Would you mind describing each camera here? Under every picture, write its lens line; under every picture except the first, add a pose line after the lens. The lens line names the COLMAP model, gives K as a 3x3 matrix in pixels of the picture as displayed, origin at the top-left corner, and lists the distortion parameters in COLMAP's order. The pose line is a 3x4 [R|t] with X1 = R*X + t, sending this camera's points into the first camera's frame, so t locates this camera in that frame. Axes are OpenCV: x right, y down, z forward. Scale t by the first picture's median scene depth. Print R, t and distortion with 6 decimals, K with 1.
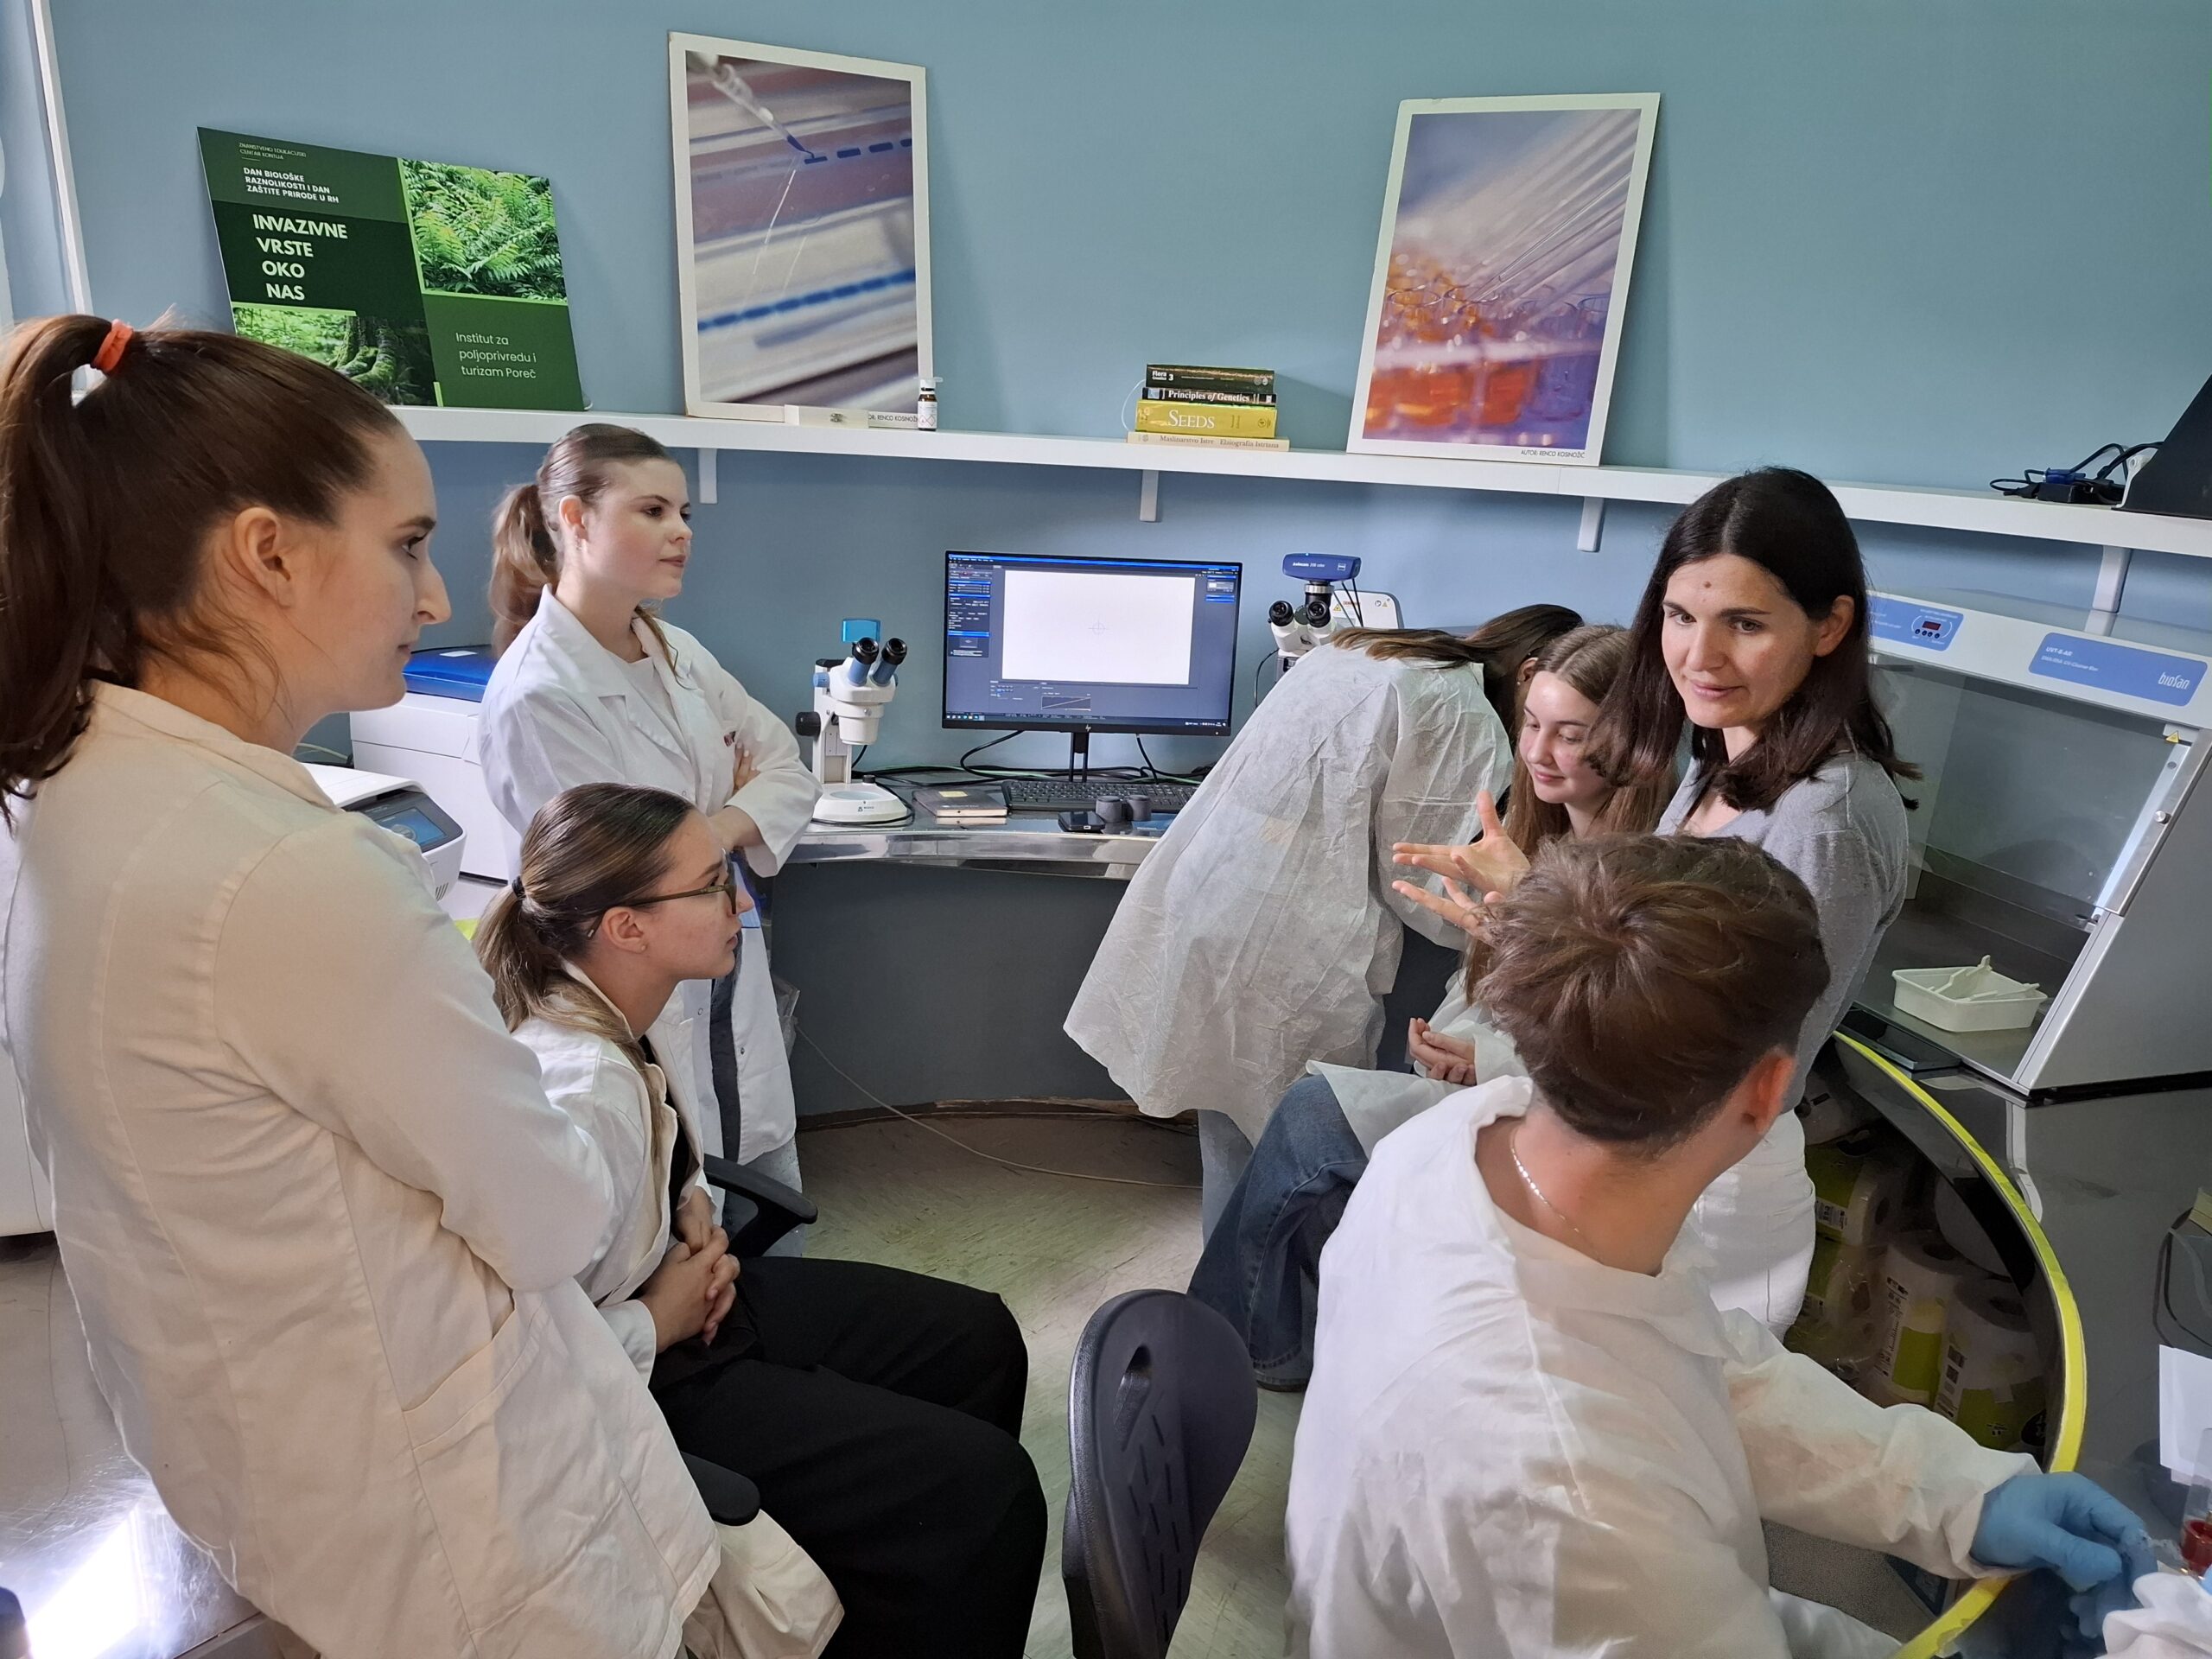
lens RADIAL K [[1485.3, 0, 1104.5], [0, 1485.3, 817.2], [0, 0, 1]] dist [0.003517, -0.003313]
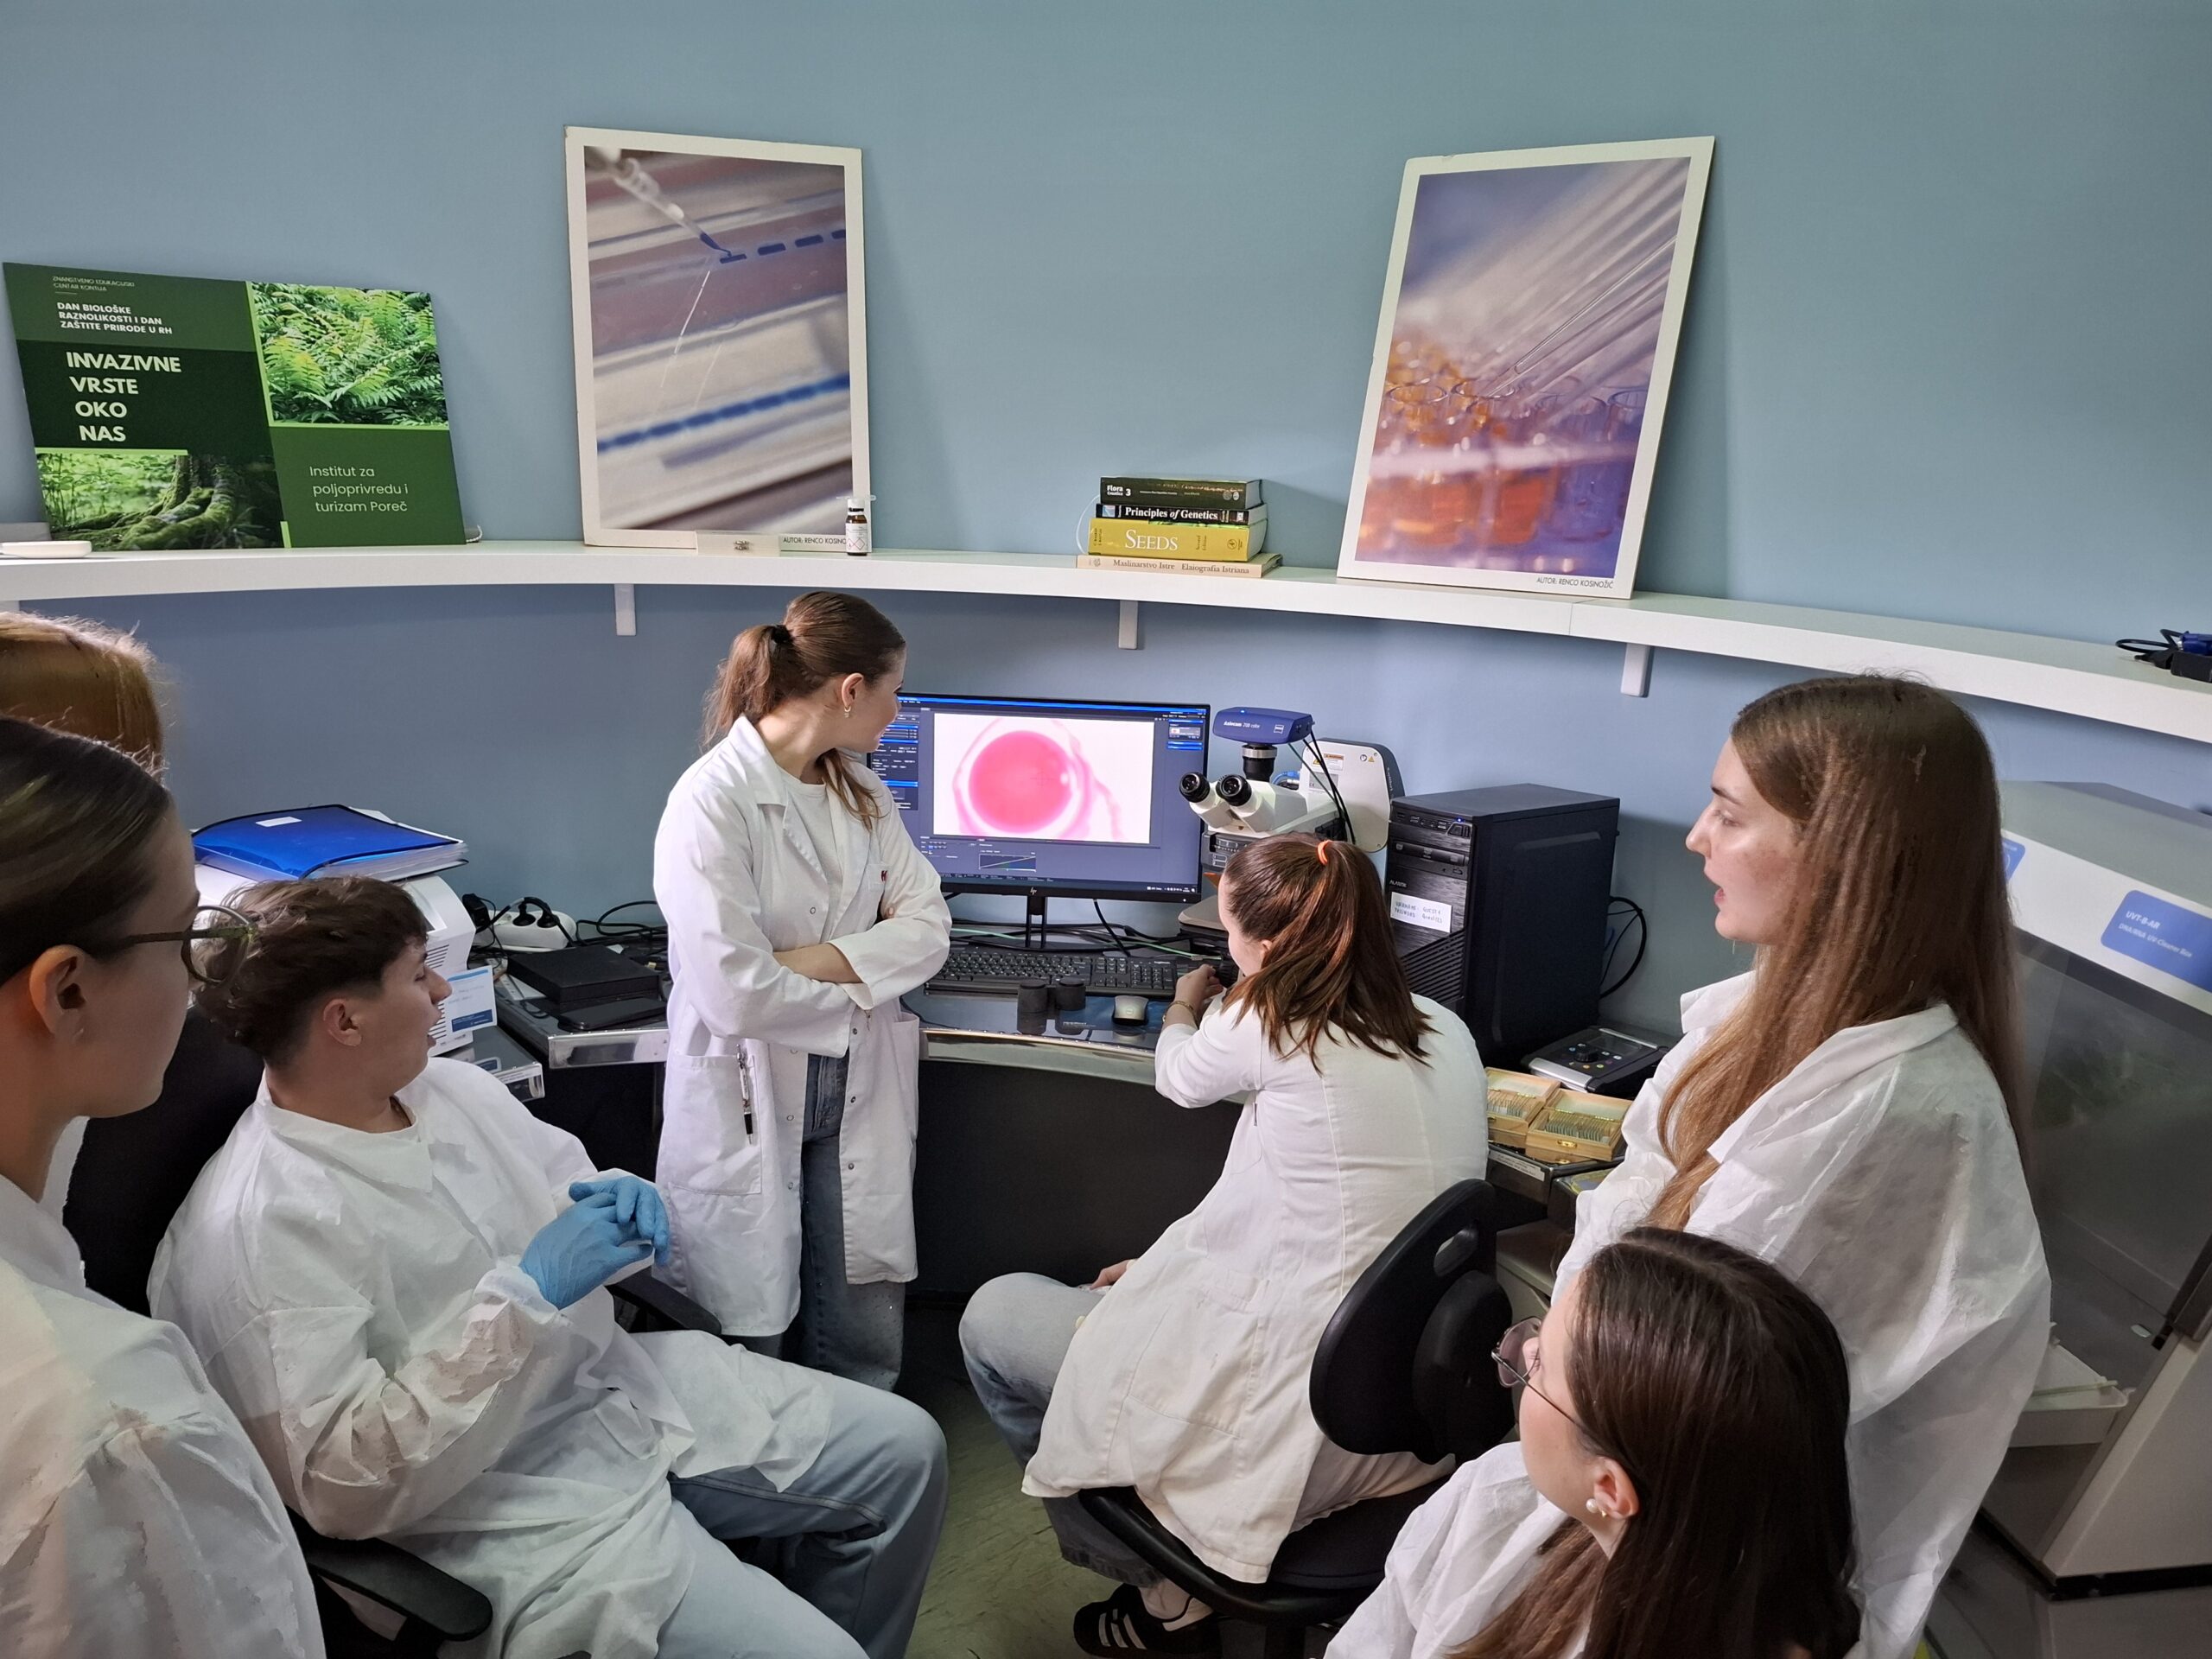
lens RADIAL K [[1485.3, 0, 1109.2], [0, 1485.3, 845.0], [0, 0, 1]] dist [0.003517, -0.003313]
pose [[0.986406, 0.024825, -0.162442, 0.186019], [-0.026584, 0.999609, -0.008665, -0.086449], [0.162164, 0.012866, 0.986680, 0.155688]]
